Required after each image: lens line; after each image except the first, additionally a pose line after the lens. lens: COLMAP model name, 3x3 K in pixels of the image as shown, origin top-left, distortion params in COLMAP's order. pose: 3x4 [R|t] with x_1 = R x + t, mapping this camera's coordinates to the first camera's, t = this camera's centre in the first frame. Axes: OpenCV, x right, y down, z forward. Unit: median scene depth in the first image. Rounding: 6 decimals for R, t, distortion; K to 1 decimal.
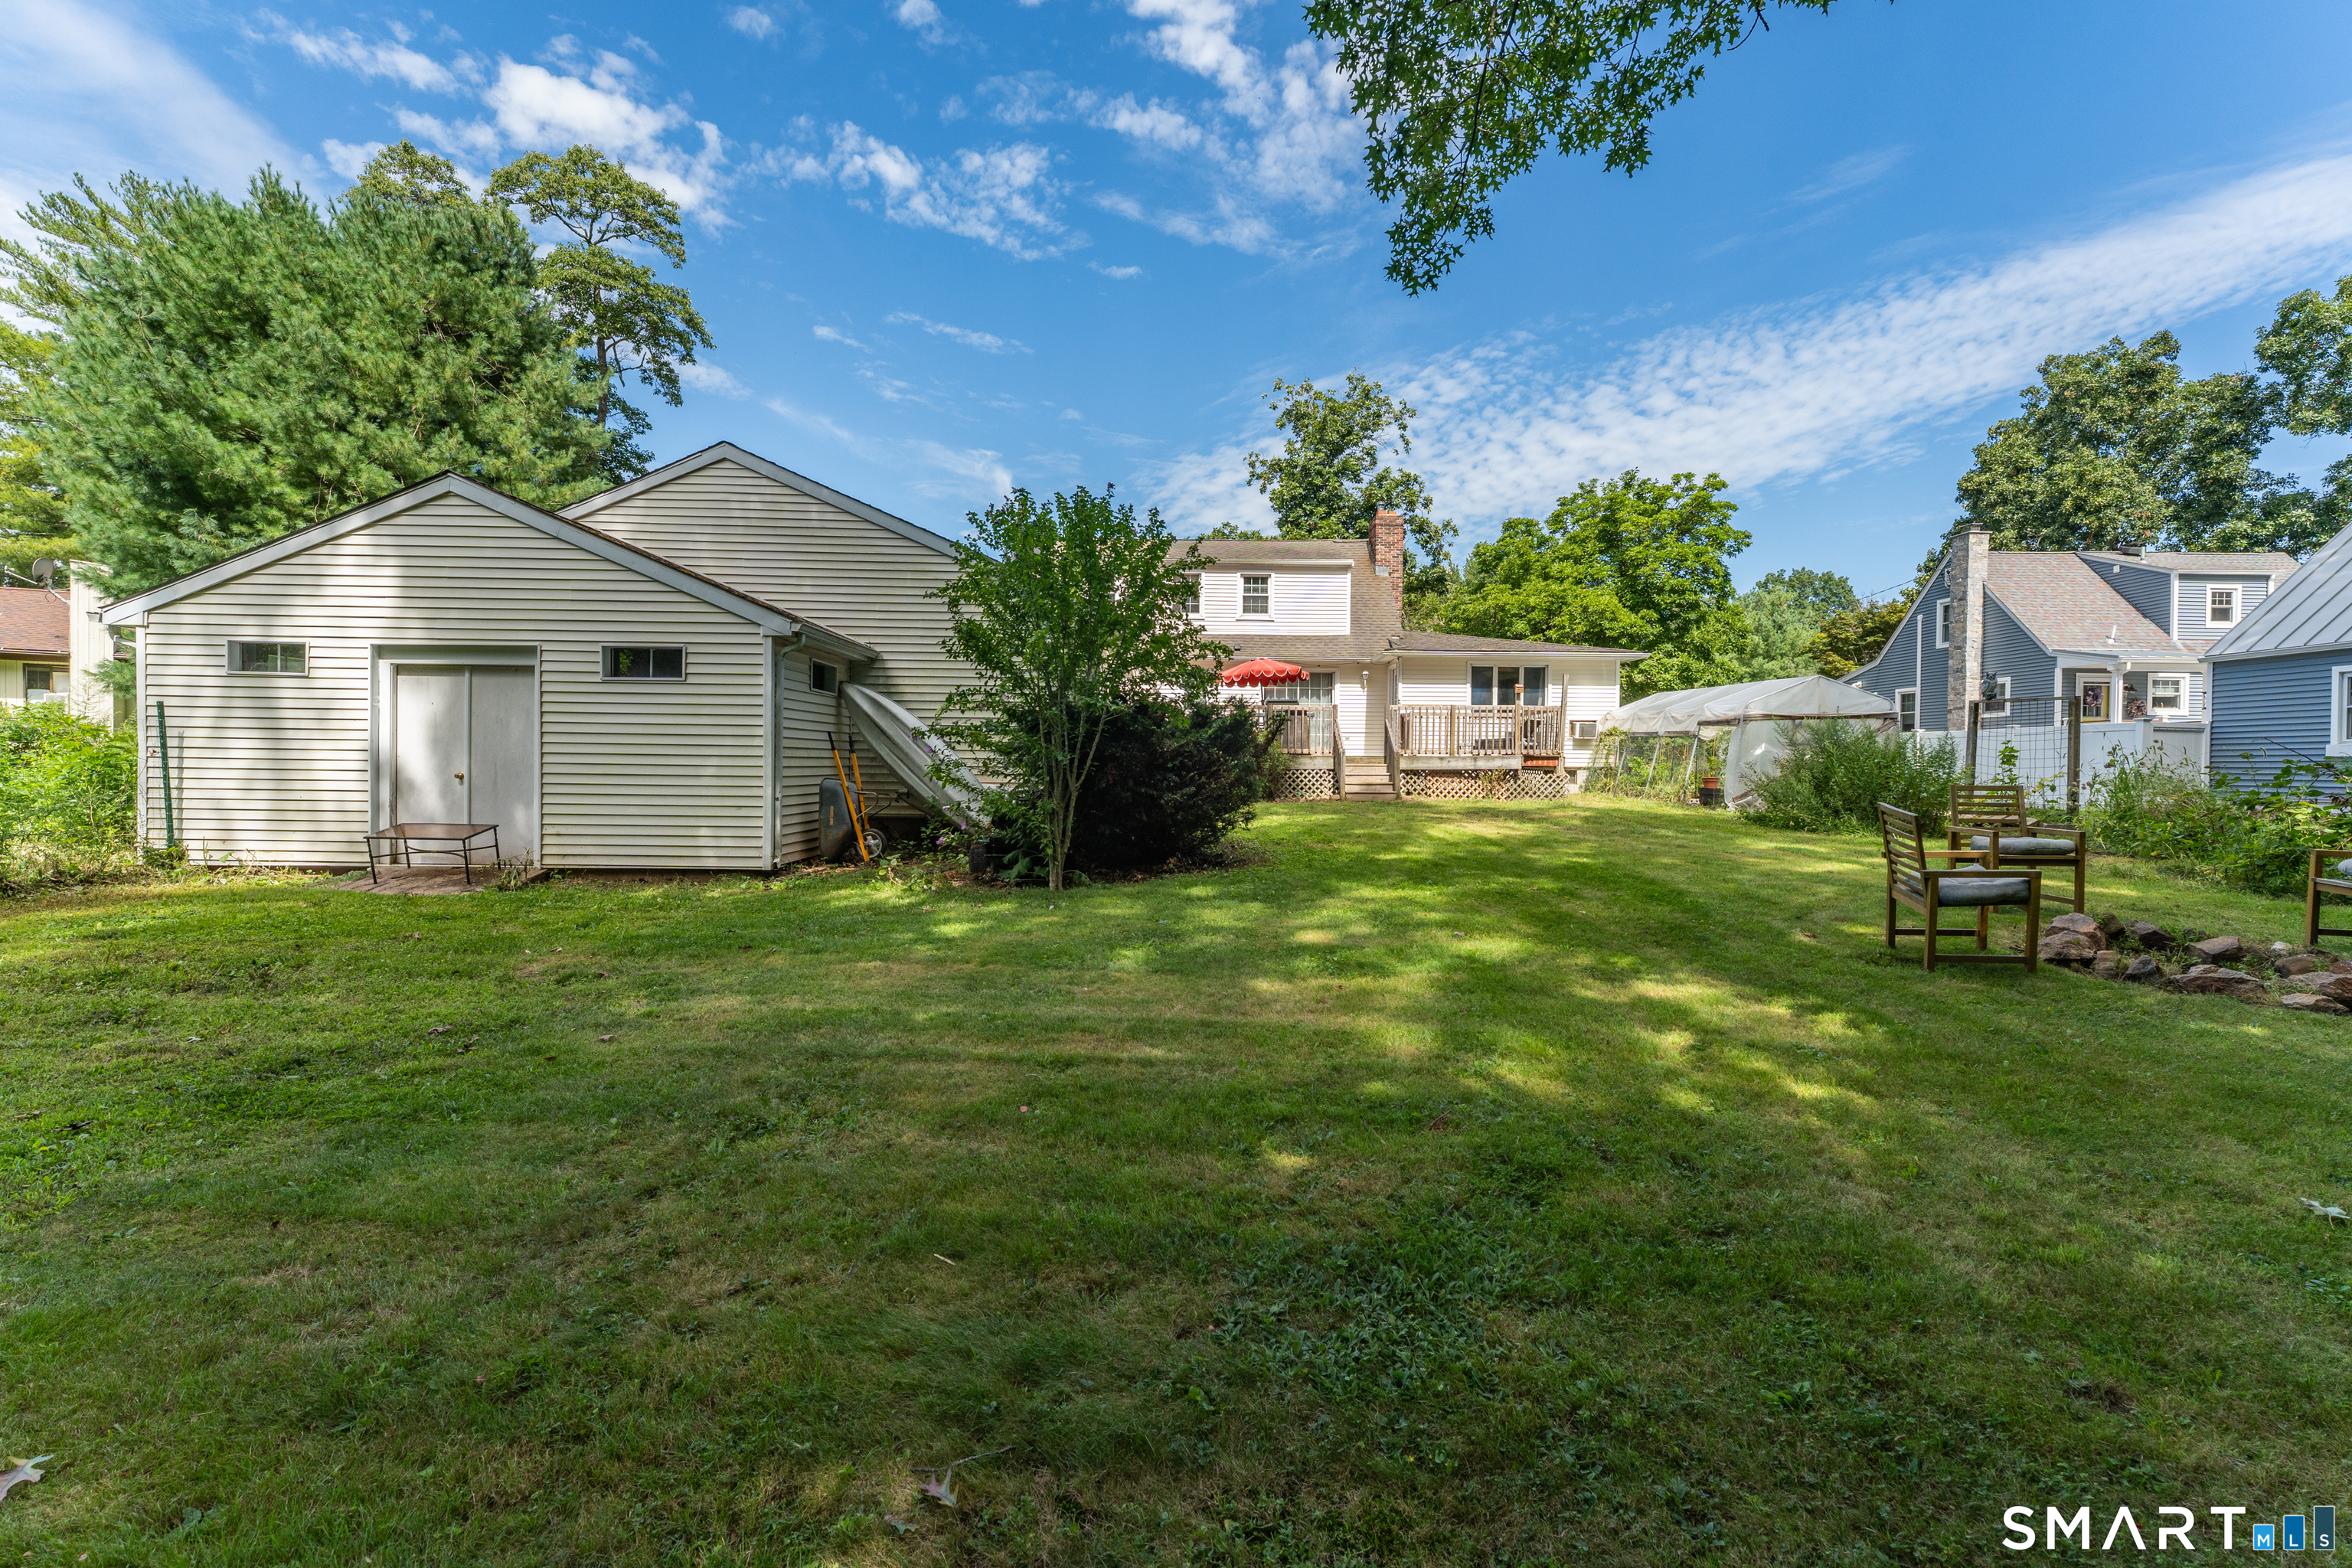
lens RADIAL K [[998.3, 0, 1168.8], [0, 998.3, 793.6], [0, 0, 1]] dist [-0.002256, -0.000408]
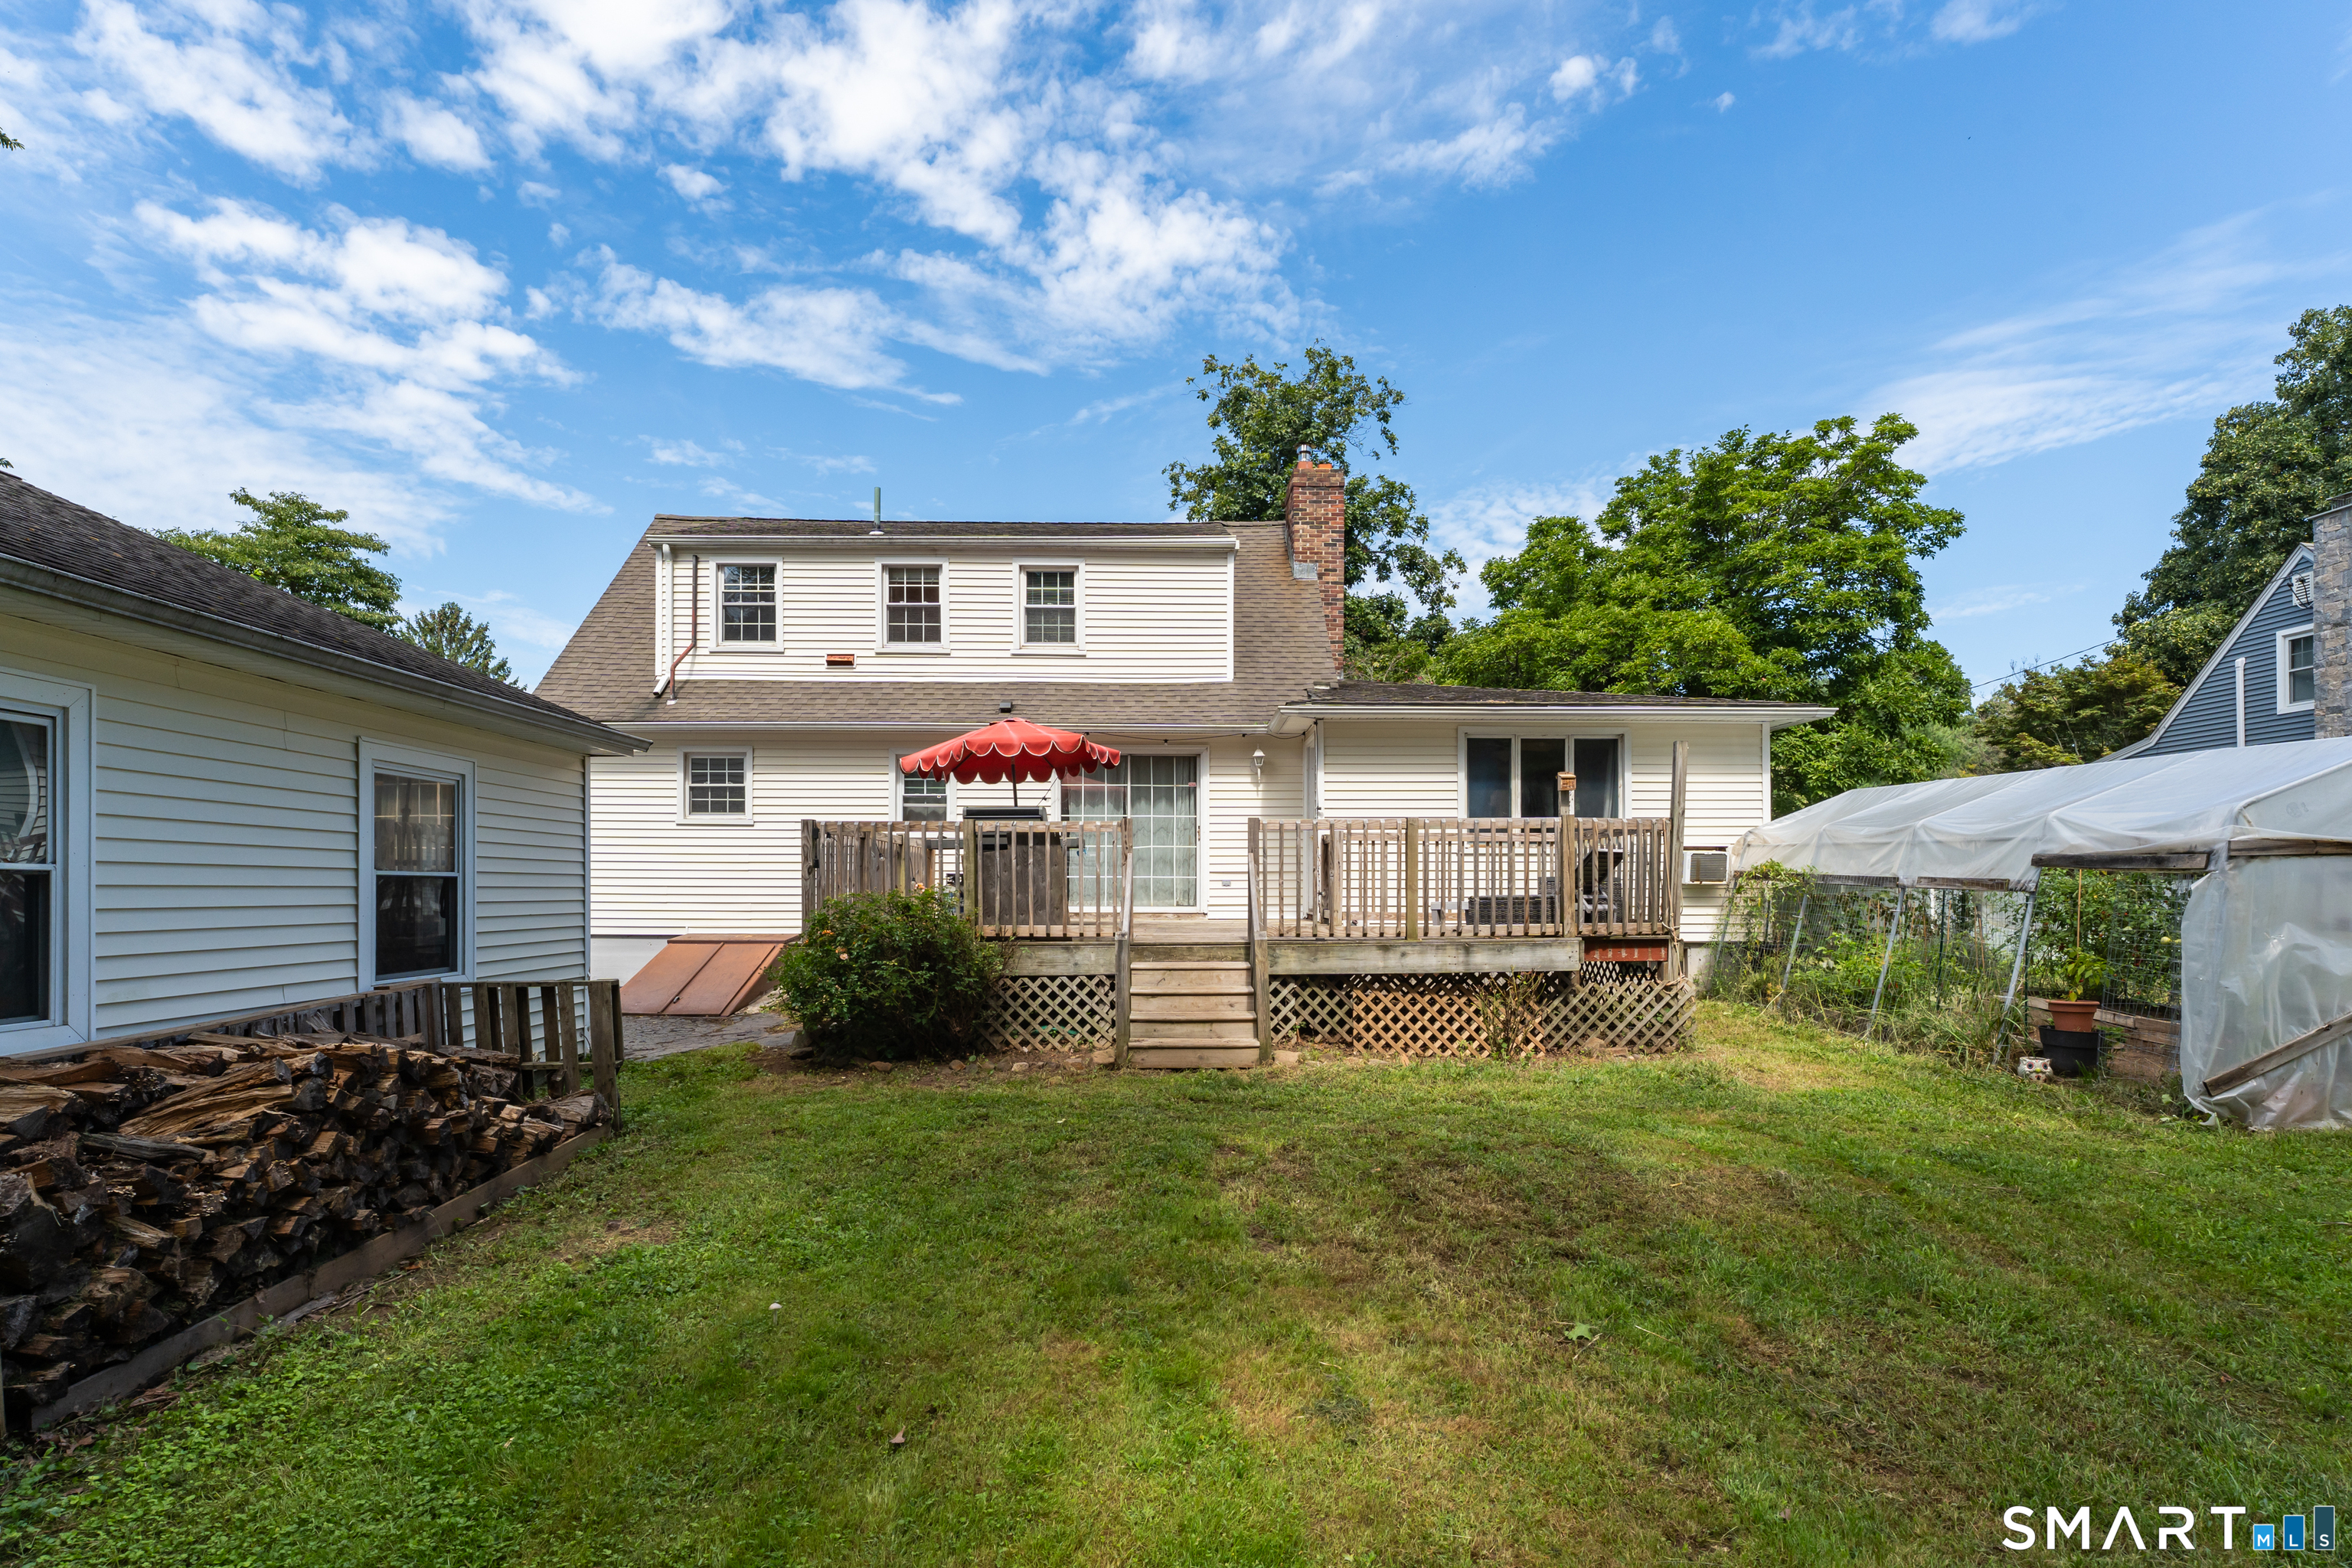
lens RADIAL K [[1121.7, 0, 1172.0], [0, 1121.7, 880.4], [0, 0, 1]] dist [0.000792, -0.000738]
pose [[0.999941, -0.007235, 0.008162, 0.127082], [0.007498, 0.999440, -0.032623, -0.033749], [-0.007921, 0.032682, 0.999434, 0.375297]]
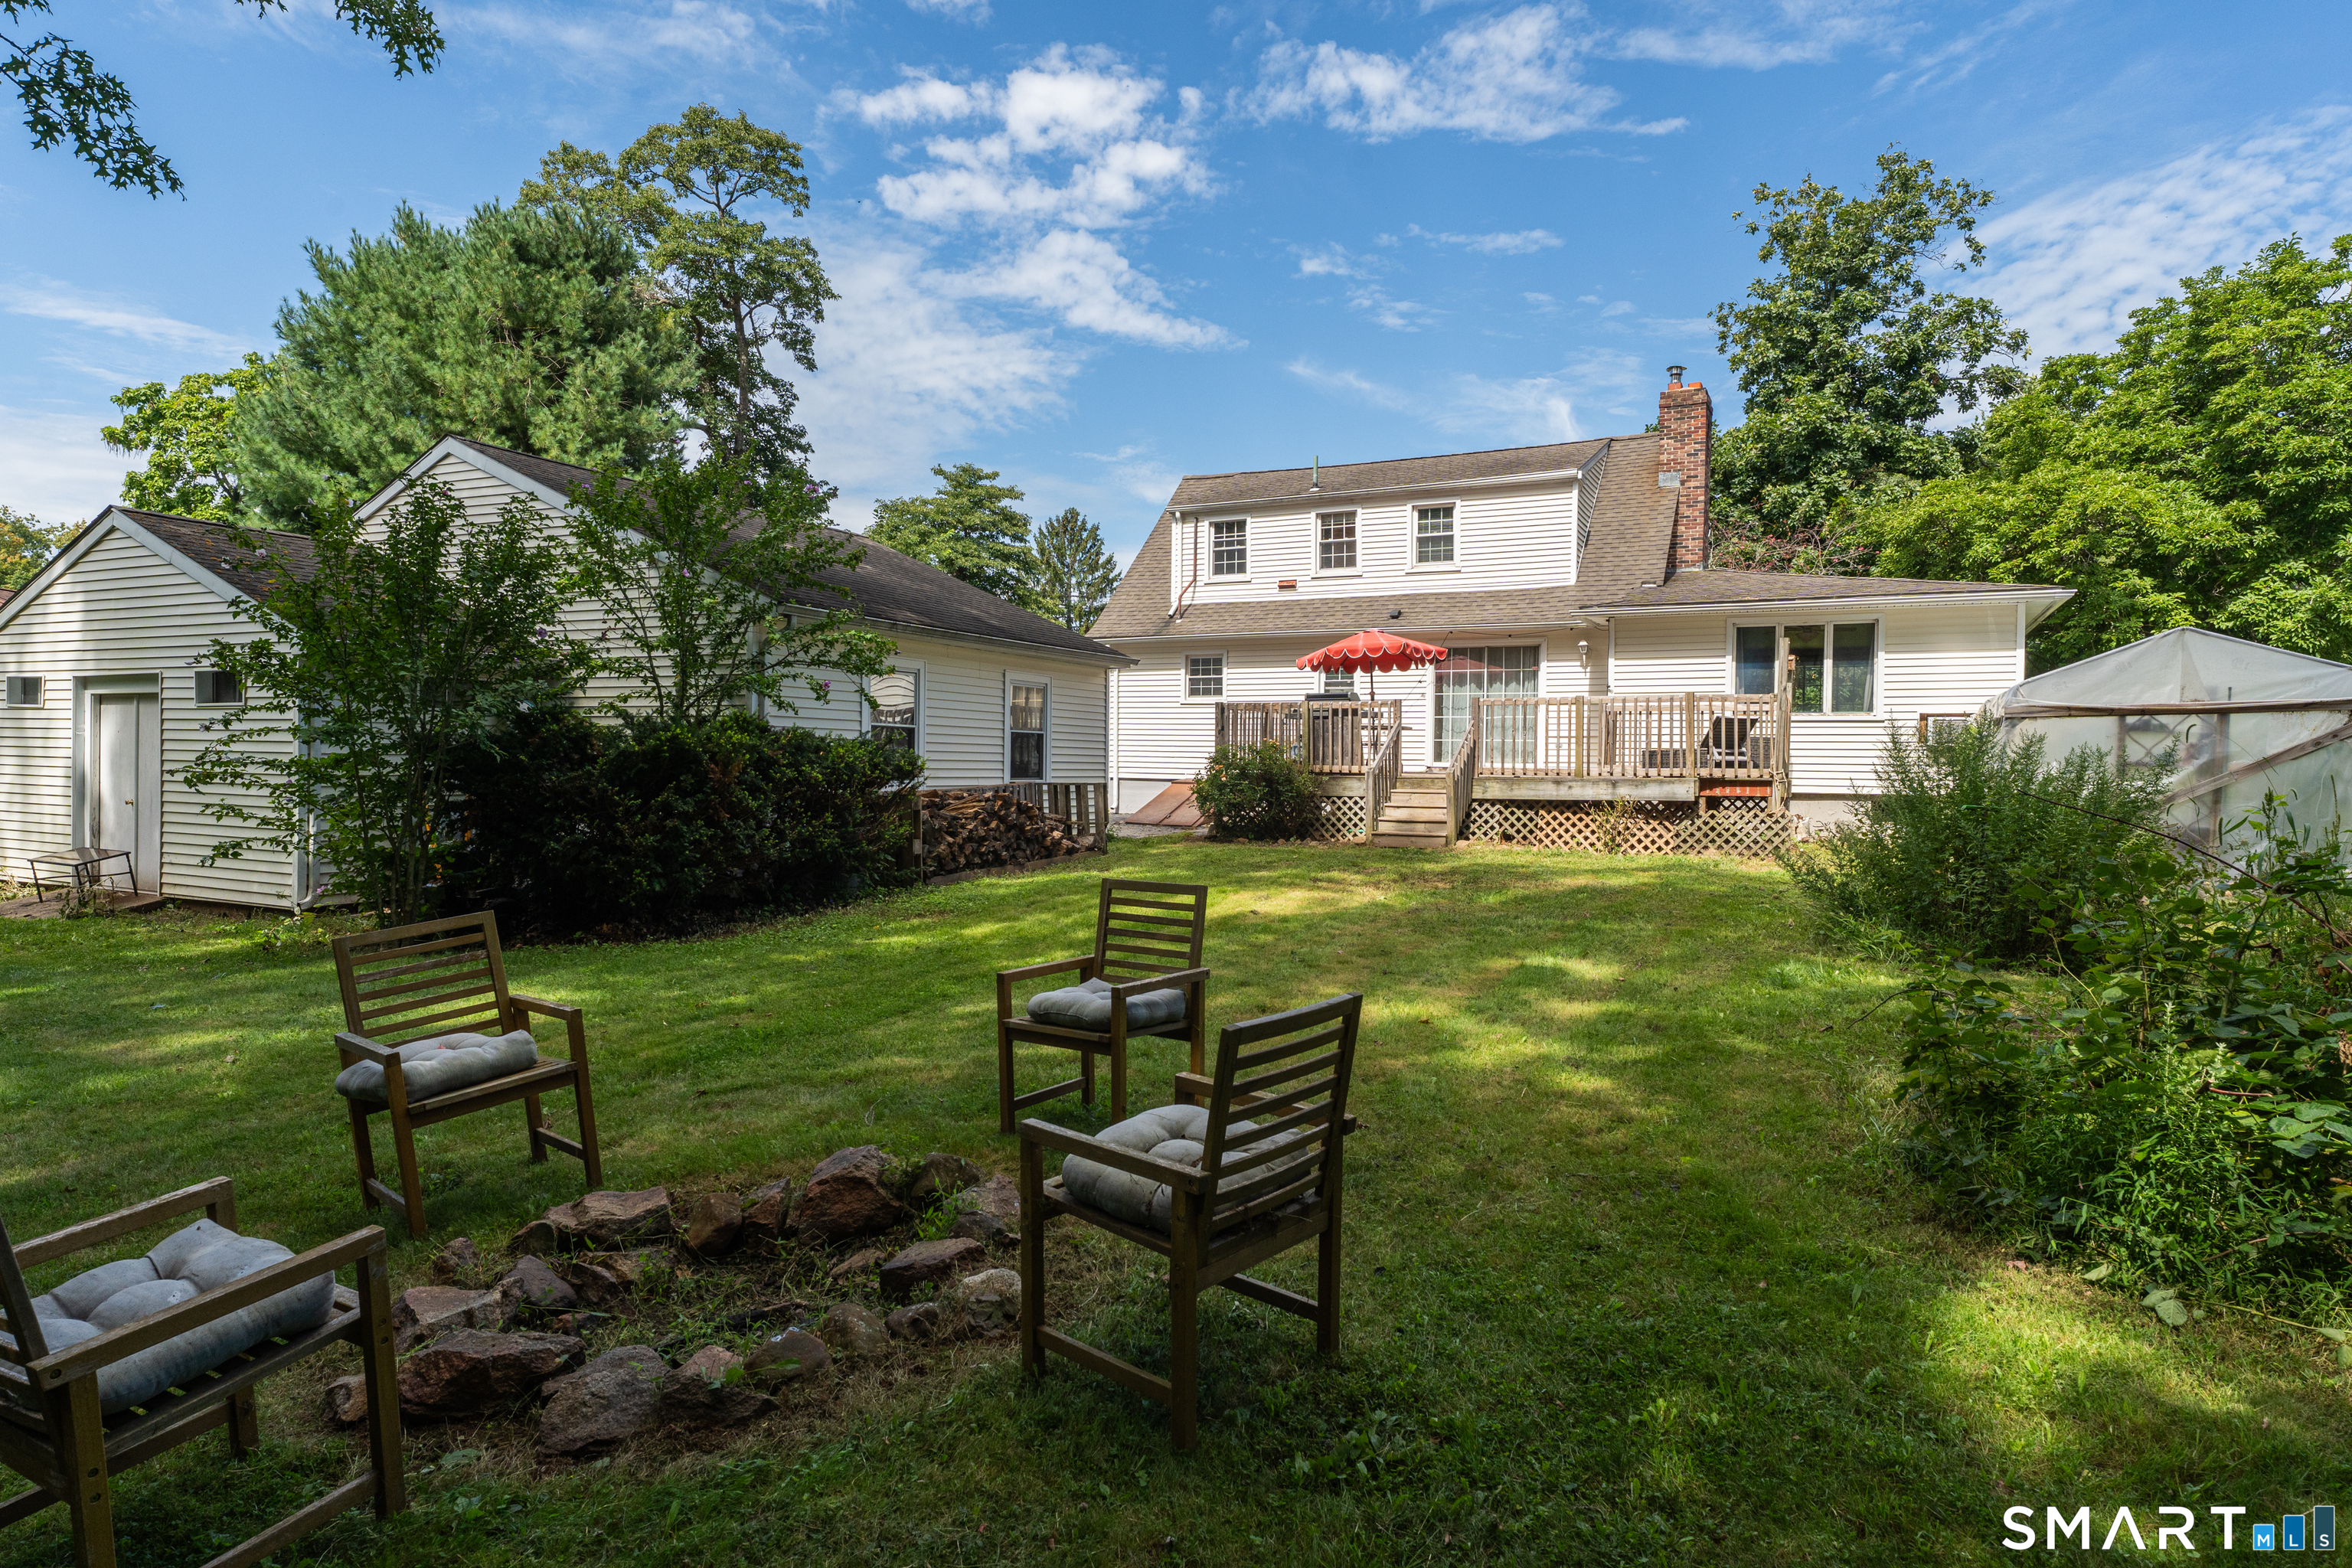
lens RADIAL K [[1332.5, 0, 1181.9], [0, 1332.5, 786.6], [0, 0, 1]] dist [-0.003069, -0.001376]
pose [[0.883984, 0.010391, -0.467402, 0.316725], [-0.017241, 0.999797, -0.010380, -0.013875], [0.467200, 0.017234, 0.883984, 0.109634]]
